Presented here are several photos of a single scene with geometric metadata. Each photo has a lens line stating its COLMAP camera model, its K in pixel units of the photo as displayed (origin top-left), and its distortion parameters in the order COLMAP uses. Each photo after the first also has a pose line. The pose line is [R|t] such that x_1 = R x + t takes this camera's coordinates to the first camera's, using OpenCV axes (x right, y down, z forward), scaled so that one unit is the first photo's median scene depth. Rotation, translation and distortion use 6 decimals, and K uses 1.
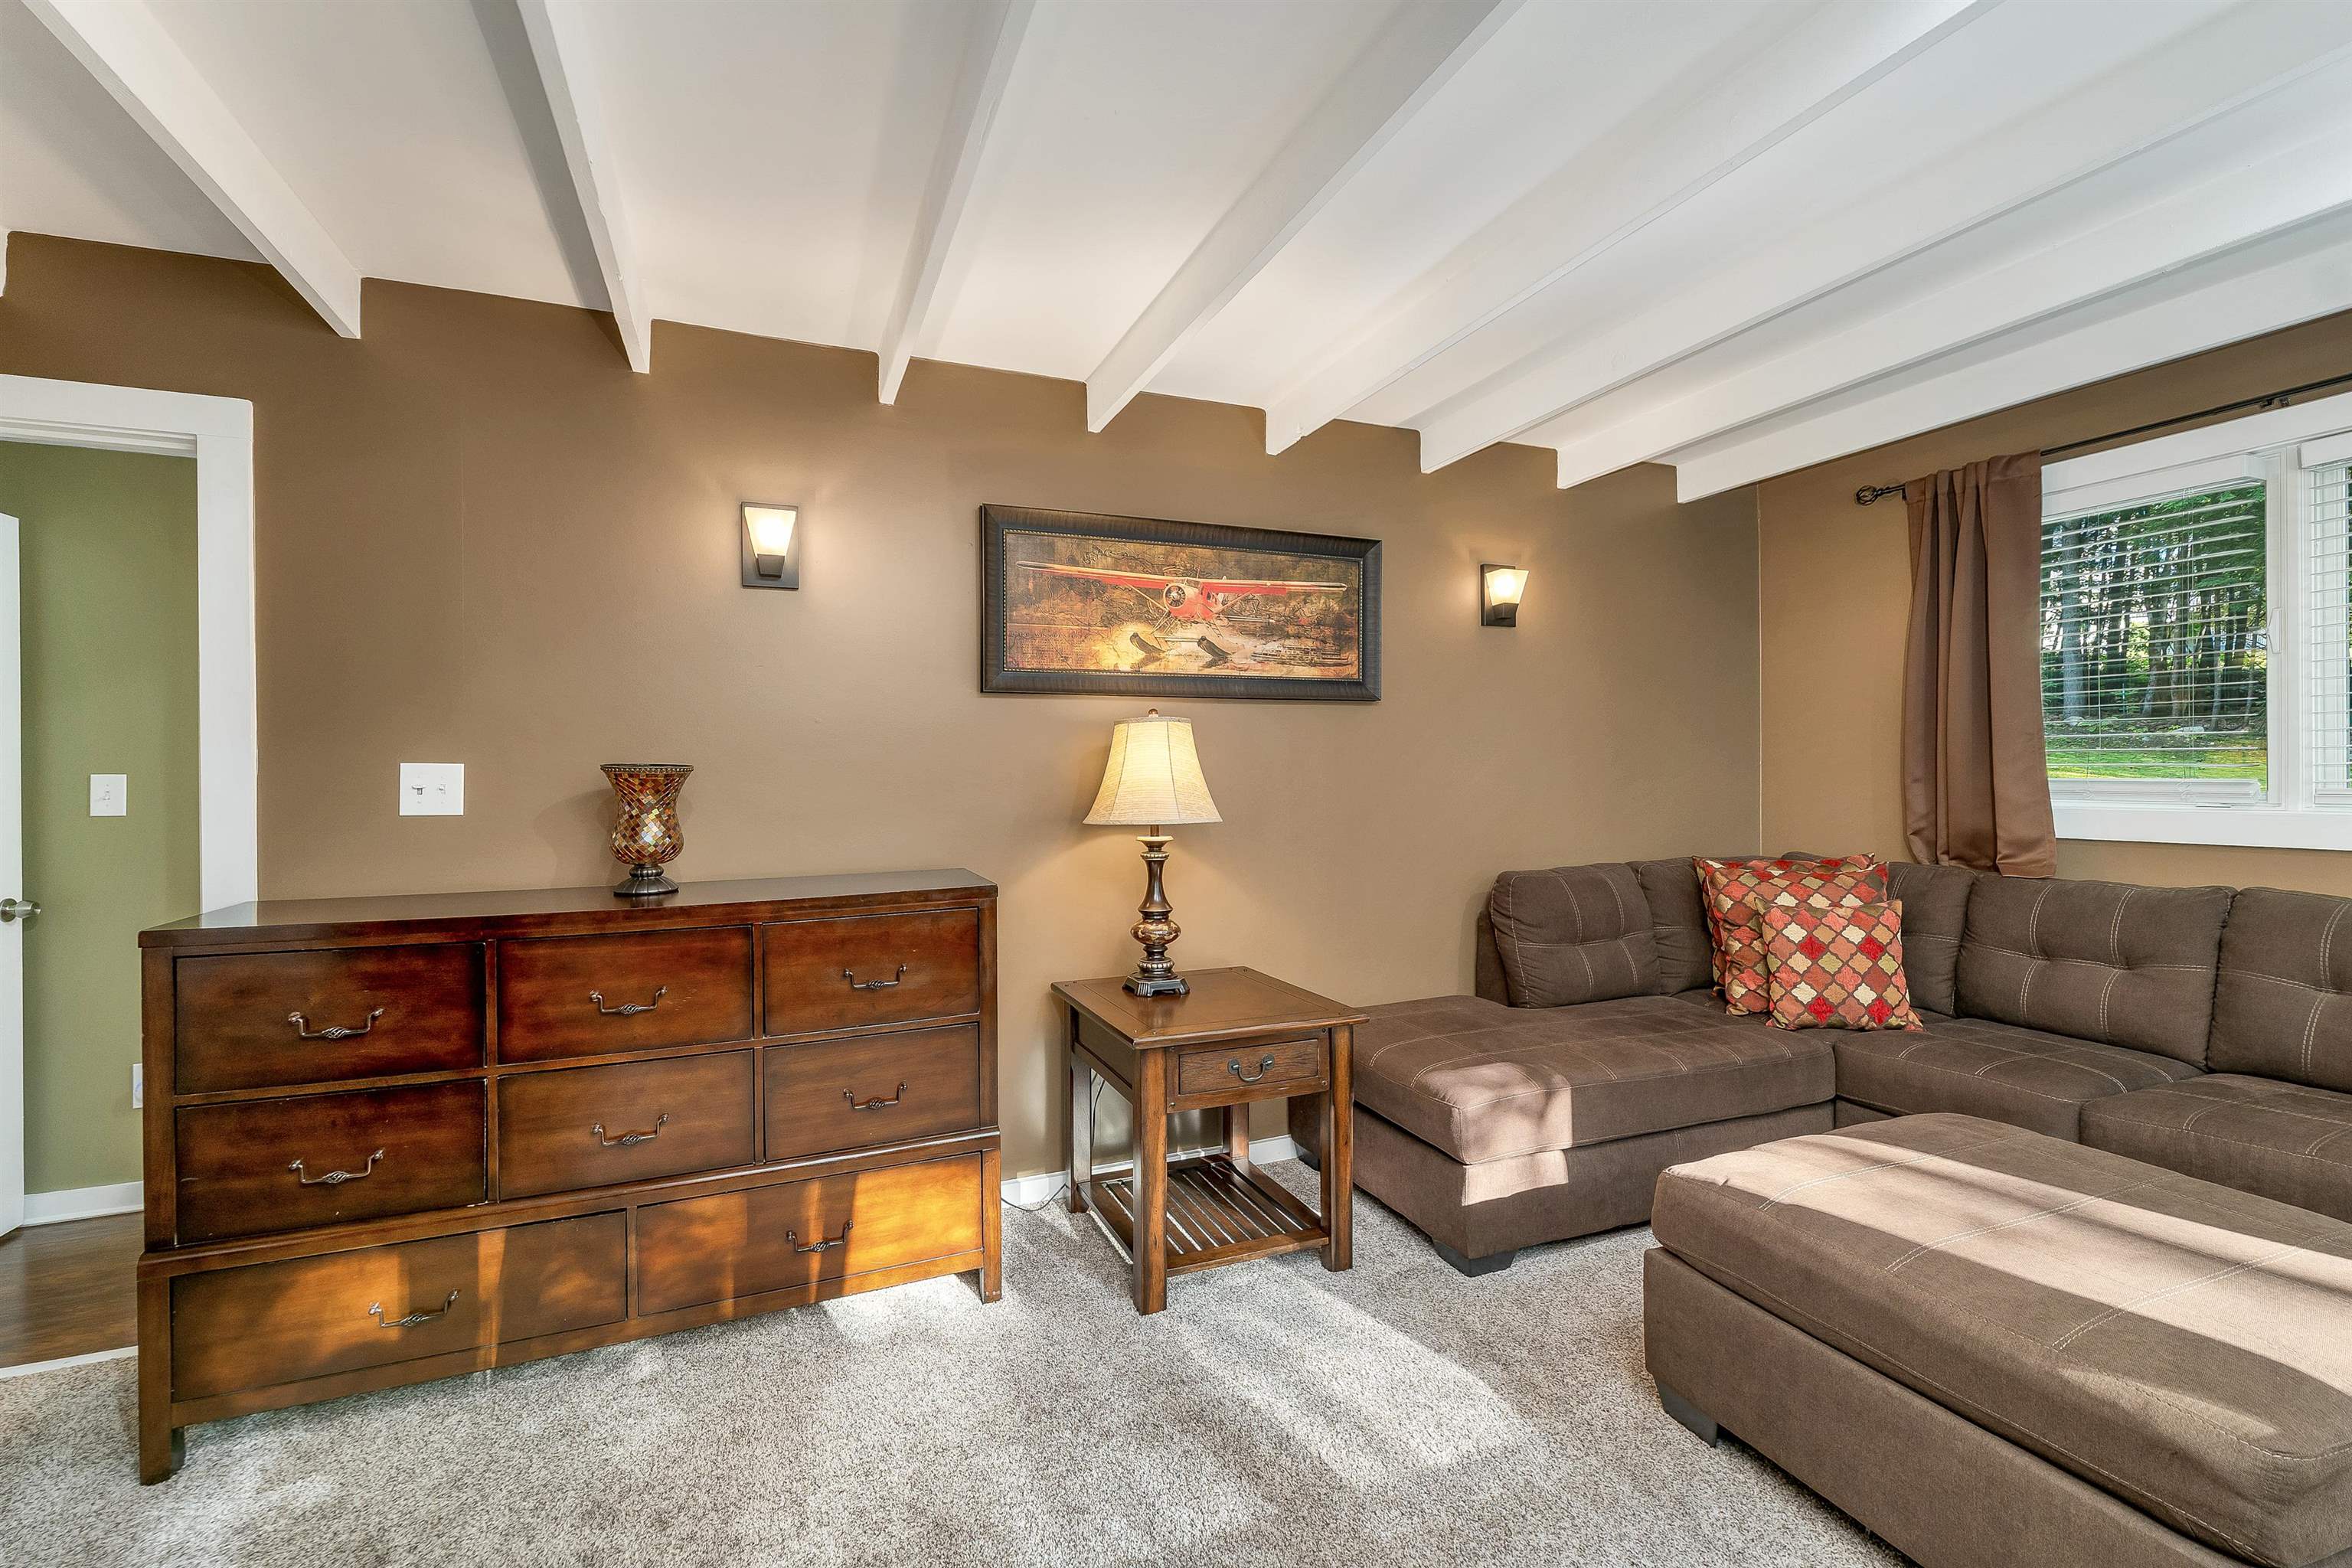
lens RADIAL K [[968.5, 0, 1157.6], [0, 968.5, 774.7], [0, 0, 1]] dist [0.004150, 0.000108]
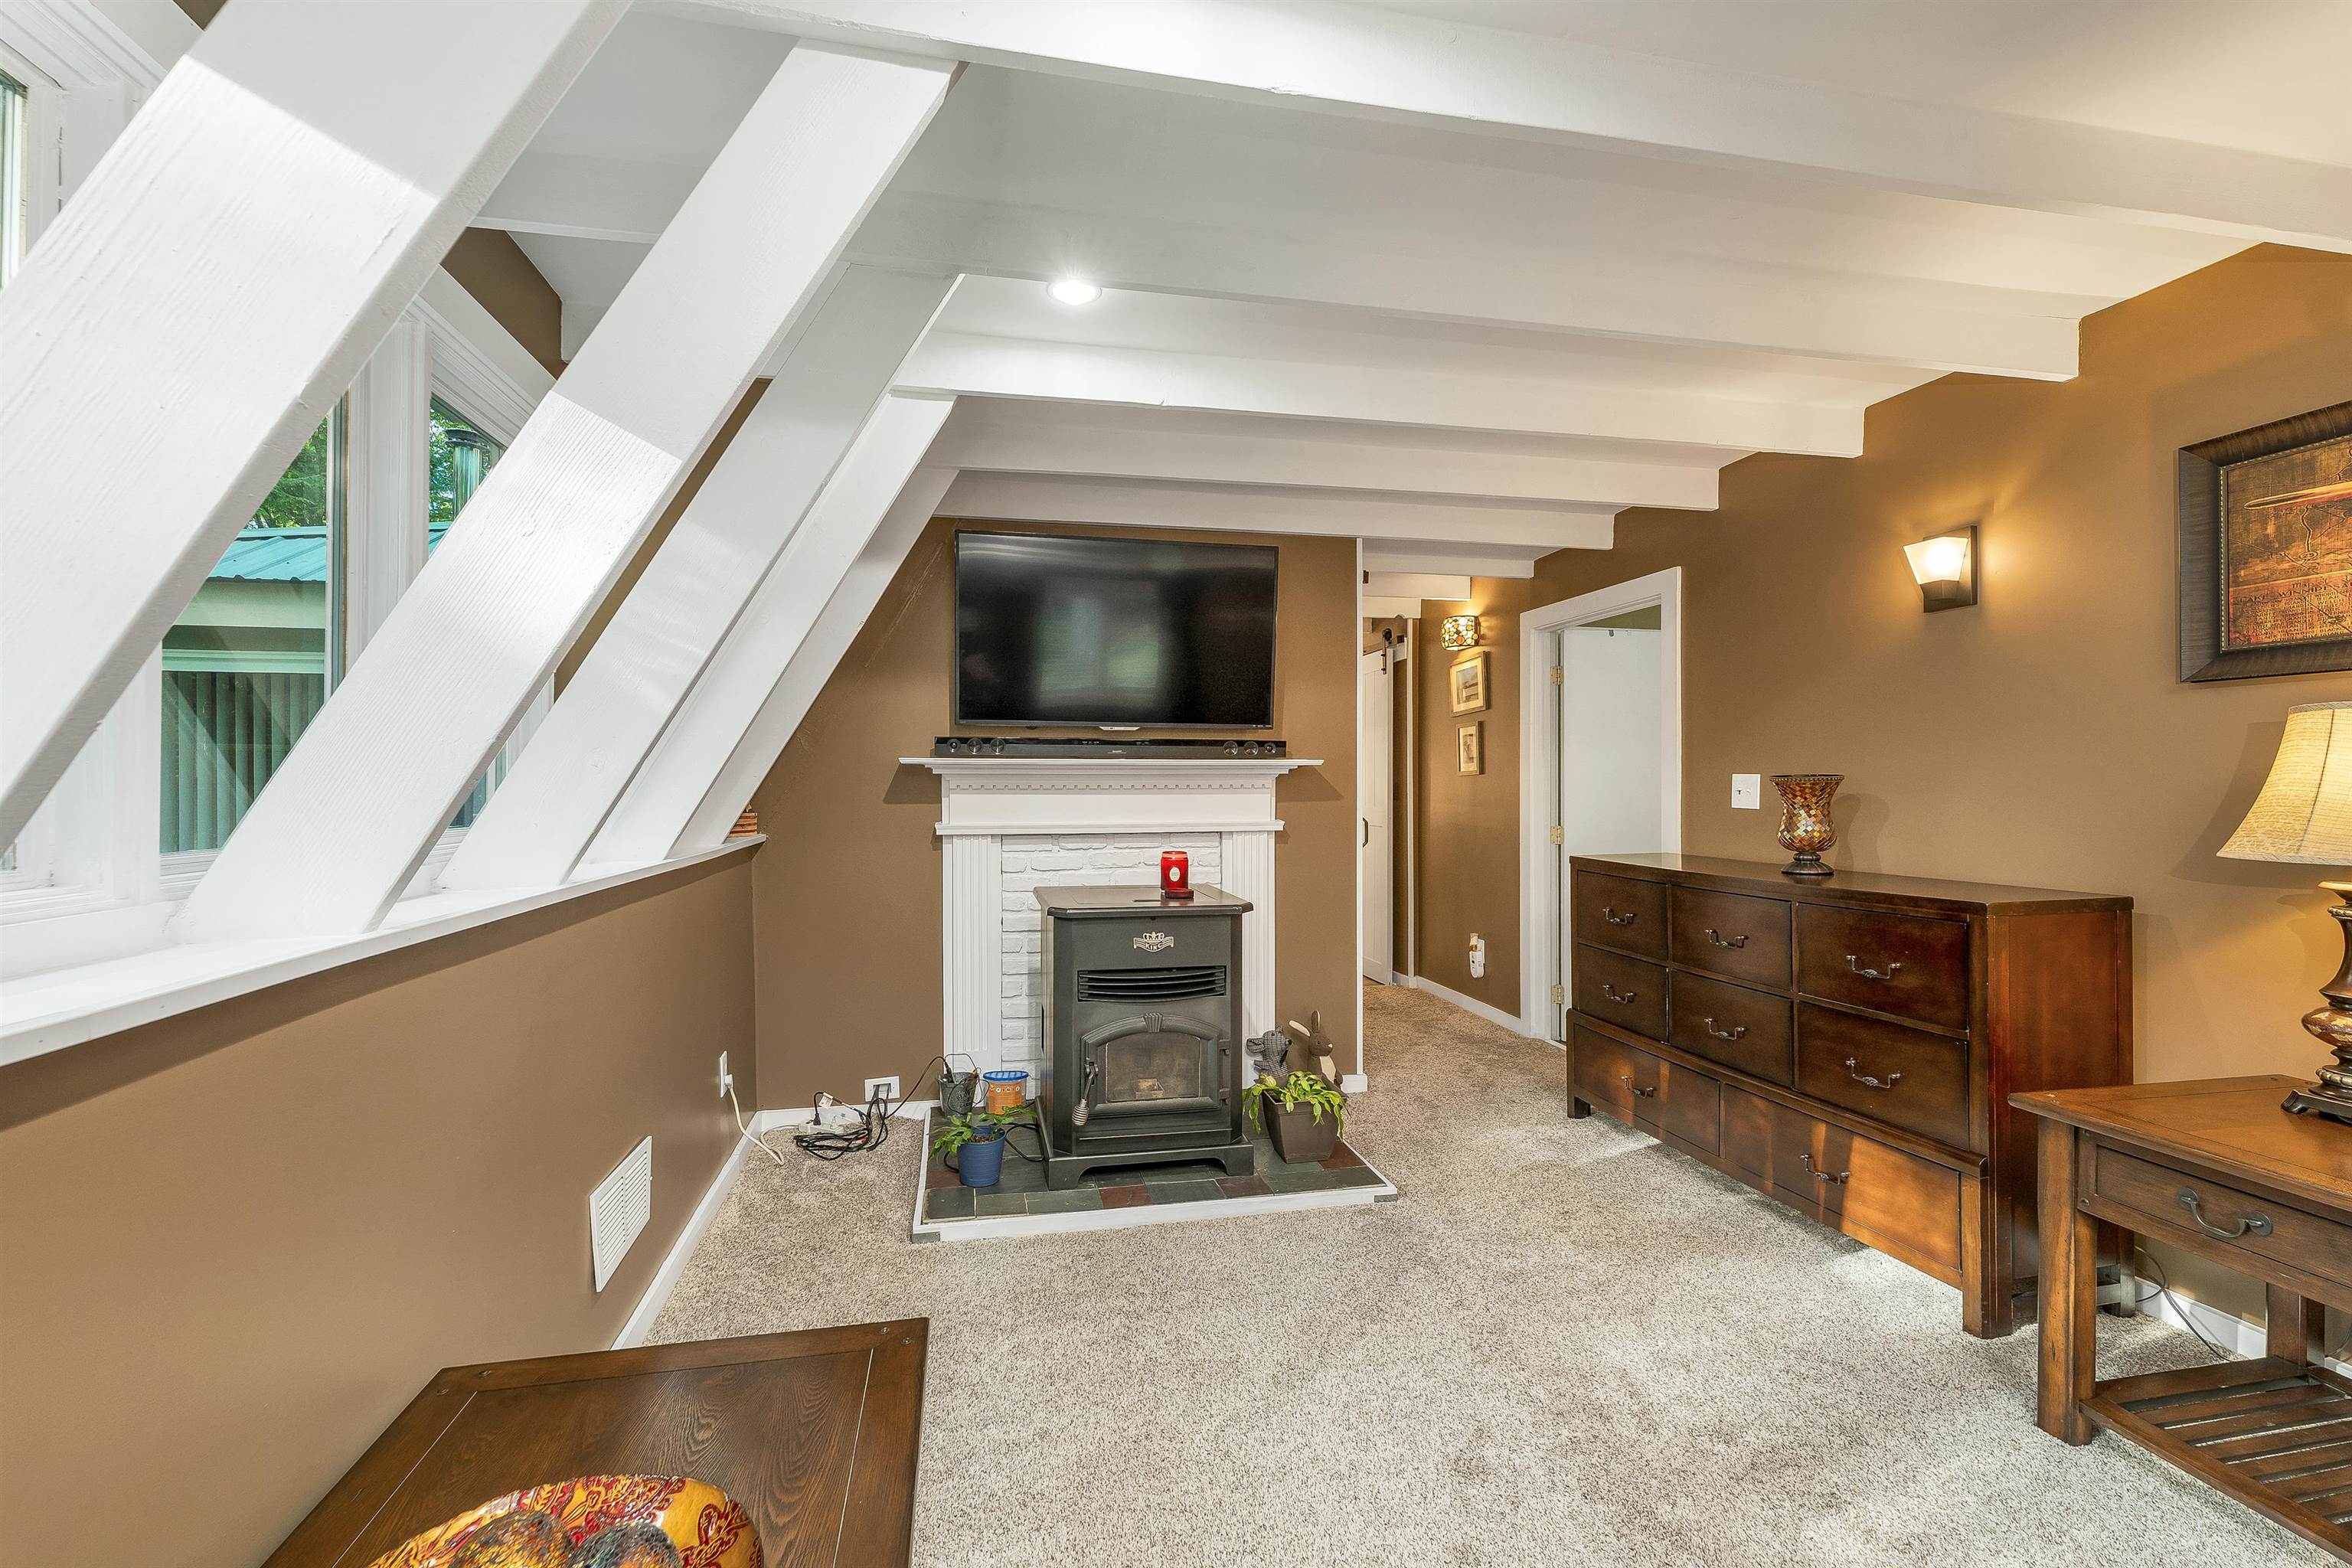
lens RADIAL K [[968.5, 0, 1162.7], [0, 968.5, 780.4], [0, 0, 1]] dist [0.004150, 0.000108]
pose [[-0.170812, 0.006645, -0.985281, 0.900187], [0.000163, 0.999977, 0.006716, -0.012959], [0.985304, 0.000987, -0.170810, 0.367826]]
